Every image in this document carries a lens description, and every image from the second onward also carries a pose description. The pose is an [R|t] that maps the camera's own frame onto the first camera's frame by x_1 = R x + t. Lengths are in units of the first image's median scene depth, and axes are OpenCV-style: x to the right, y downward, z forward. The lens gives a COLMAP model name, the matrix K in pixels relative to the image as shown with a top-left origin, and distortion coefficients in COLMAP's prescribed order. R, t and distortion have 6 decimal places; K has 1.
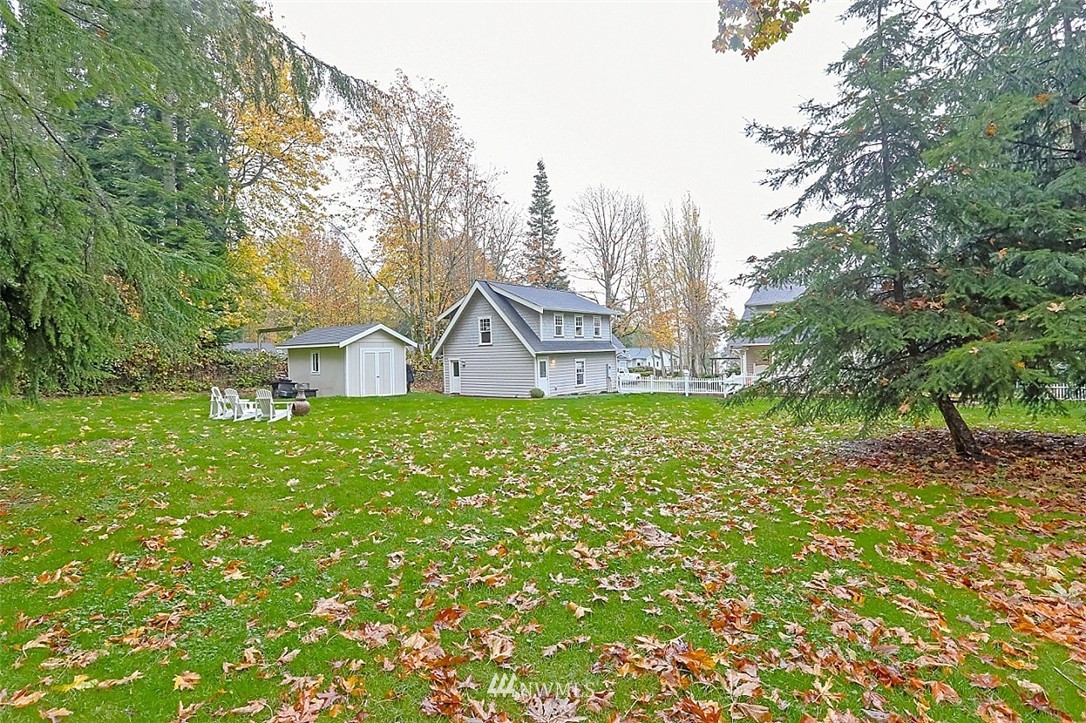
lens RADIAL K [[532.2, 0, 541.7], [0, 532.2, 353.1], [0, 0, 1]] dist [-0.030905, 0.020655]
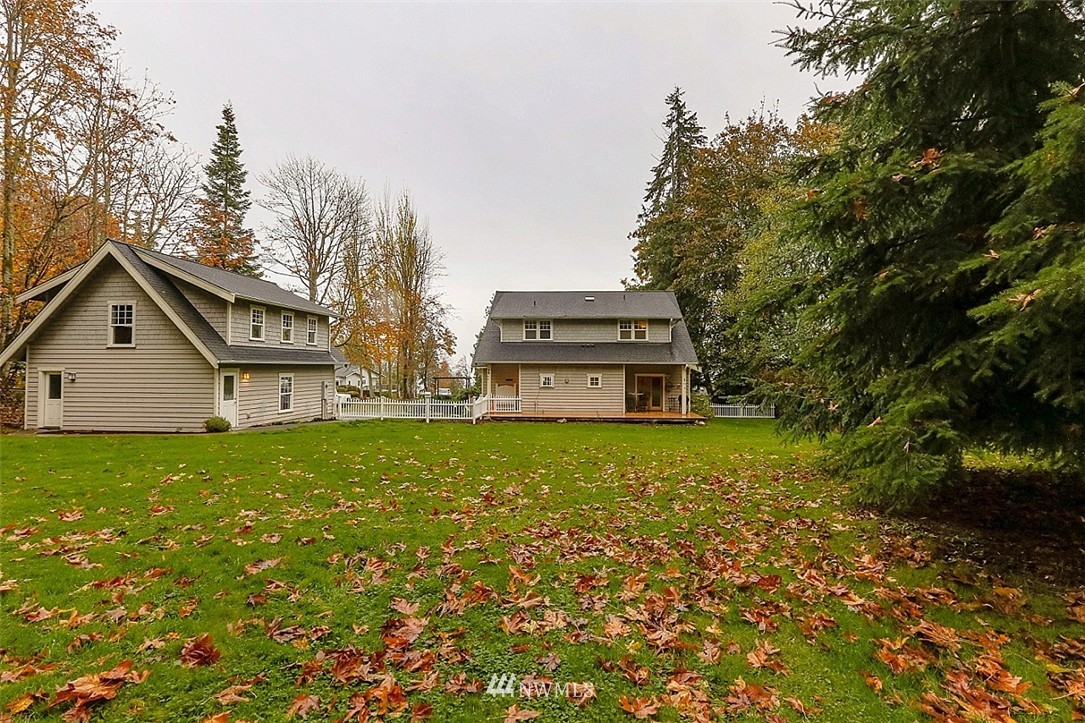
lens RADIAL K [[531.7, 0, 541.2], [0, 531.7, 353.1], [0, 0, 1]] dist [-0.030905, 0.020655]
pose [[0.840450, 0.043817, 0.540114, -0.016640], [-0.023136, 0.998718, -0.045020, 0.004892], [-0.541395, 0.025341, 0.840387, 0.147789]]
